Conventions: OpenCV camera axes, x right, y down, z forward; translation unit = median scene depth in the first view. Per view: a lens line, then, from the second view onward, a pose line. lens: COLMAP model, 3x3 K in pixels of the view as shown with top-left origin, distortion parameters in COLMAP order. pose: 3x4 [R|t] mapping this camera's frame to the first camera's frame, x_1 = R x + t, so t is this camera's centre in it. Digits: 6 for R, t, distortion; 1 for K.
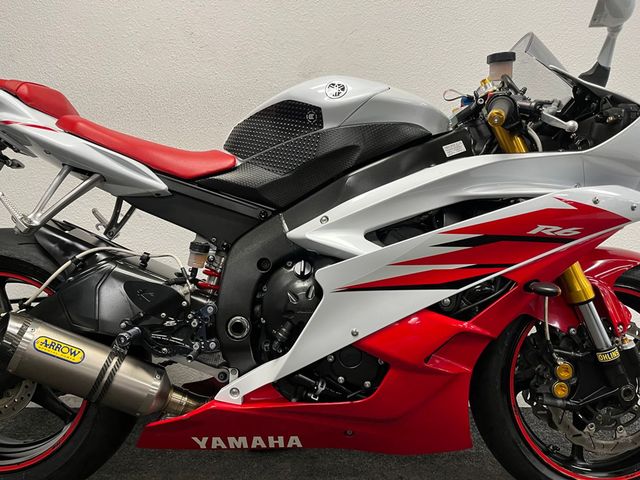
lens RADIAL K [[488.6, 0, 316.7], [0, 488.6, 246.0], [0, 0, 1]] dist [0.057518, -0.086470]
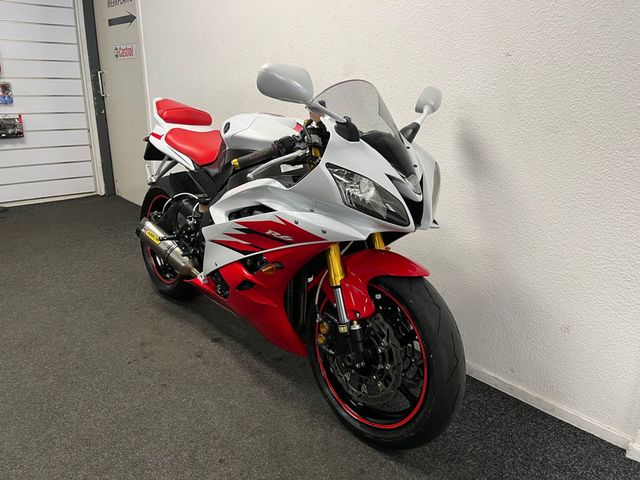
lens RADIAL K [[488.6, 0, 318.7], [0, 488.6, 236.4], [0, 0, 1]] dist [0.057518, -0.086470]
pose [[0.655377, 0.224958, -0.721023, 1.568803], [-0.071458, 0.968802, 0.237312, -0.376894], [0.751914, -0.104006, 0.651006, 0.071595]]
